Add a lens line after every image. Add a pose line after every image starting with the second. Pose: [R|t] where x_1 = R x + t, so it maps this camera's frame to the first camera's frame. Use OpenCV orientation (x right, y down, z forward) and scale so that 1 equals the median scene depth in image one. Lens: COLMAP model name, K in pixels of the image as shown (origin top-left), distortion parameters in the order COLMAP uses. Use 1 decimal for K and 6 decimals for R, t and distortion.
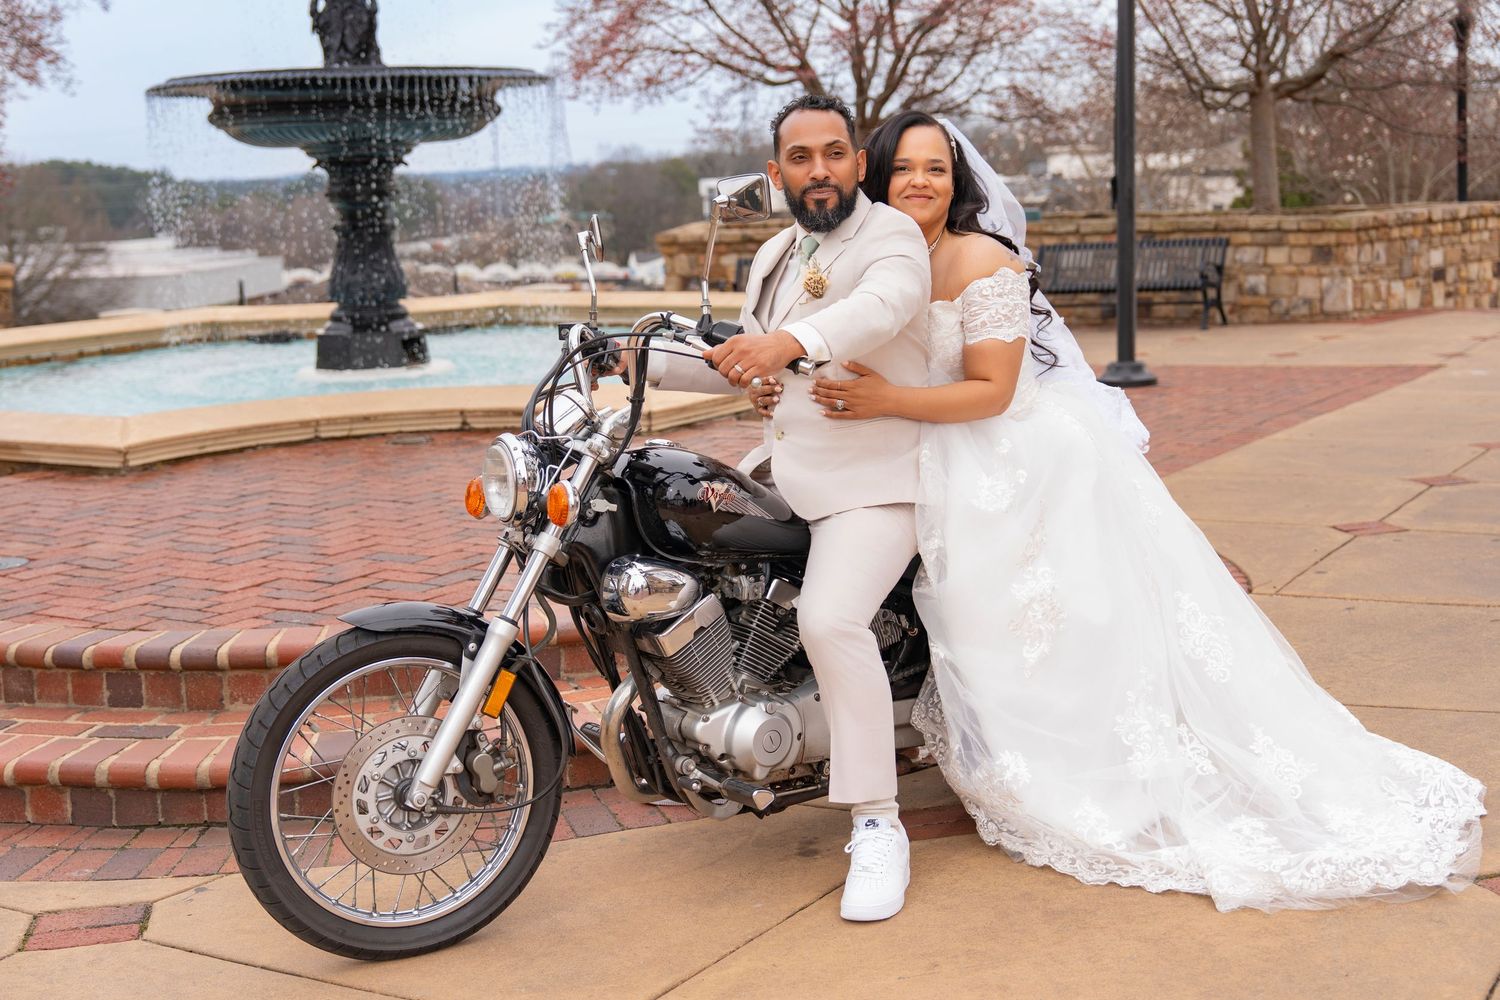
lens RADIAL K [[1747.4, 0, 750.0], [0, 1747.4, 500.0], [0, 0, 1]] dist [0.020094, -0.205194]
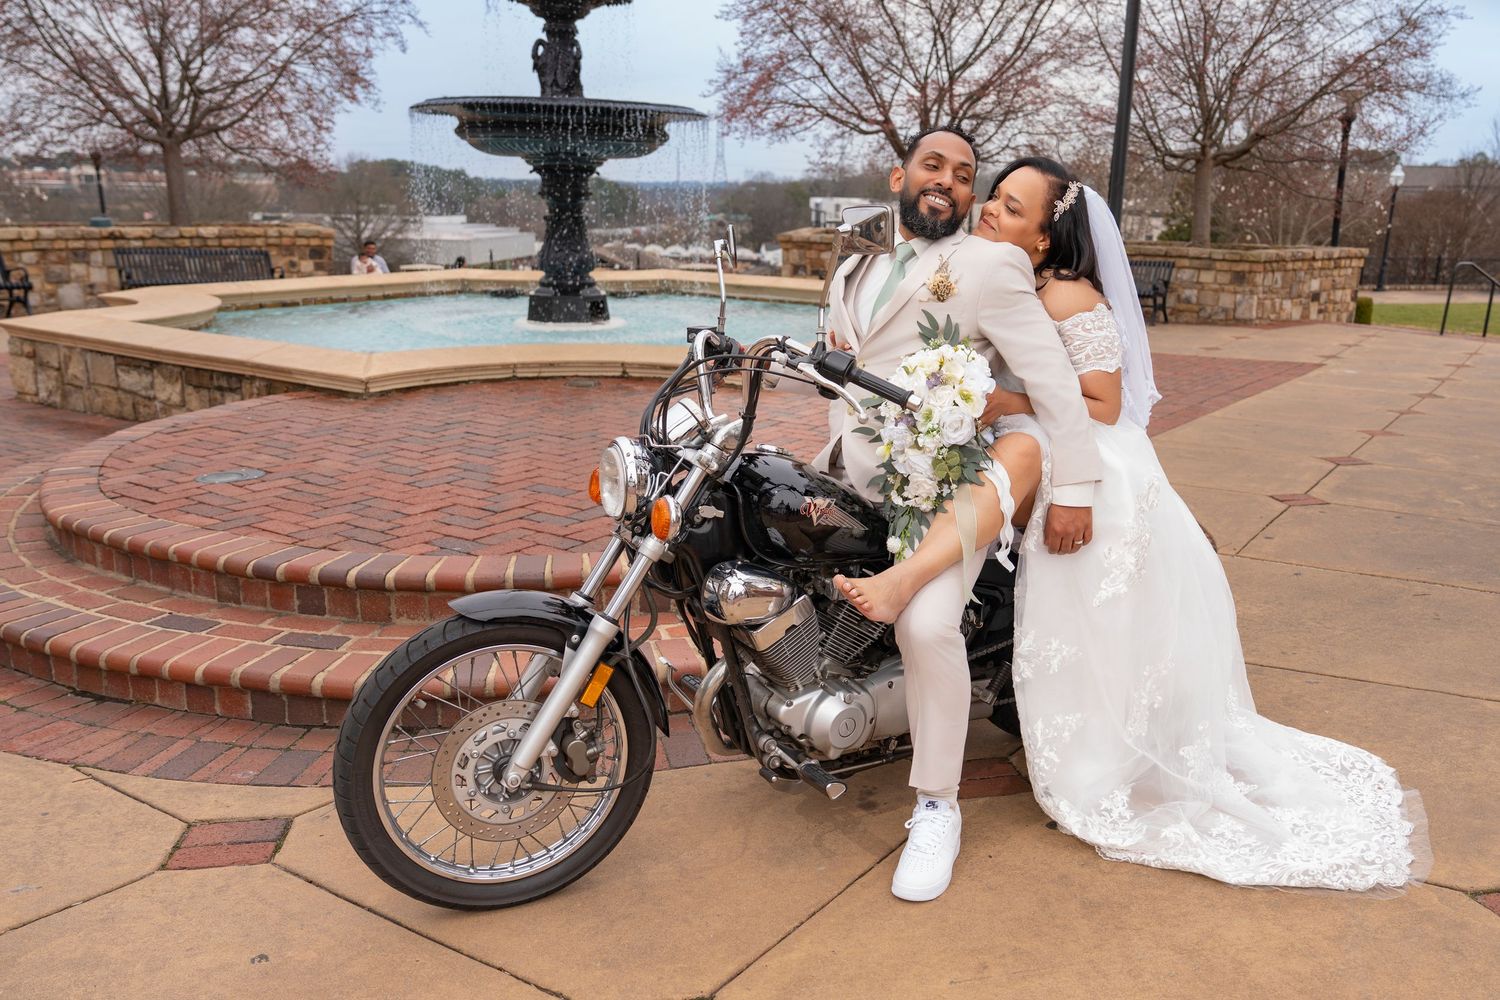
lens RADIAL K [[1025.5, 0, 750.0], [0, 1025.5, 500.0], [0, 0, 1]] dist [0.004401, -0.066241]
pose [[0.995266, 0.076698, -0.059693, -0.010262], [-0.069958, 0.991707, 0.107814, -0.033192], [0.067467, -0.103128, 0.992377, 0.183253]]
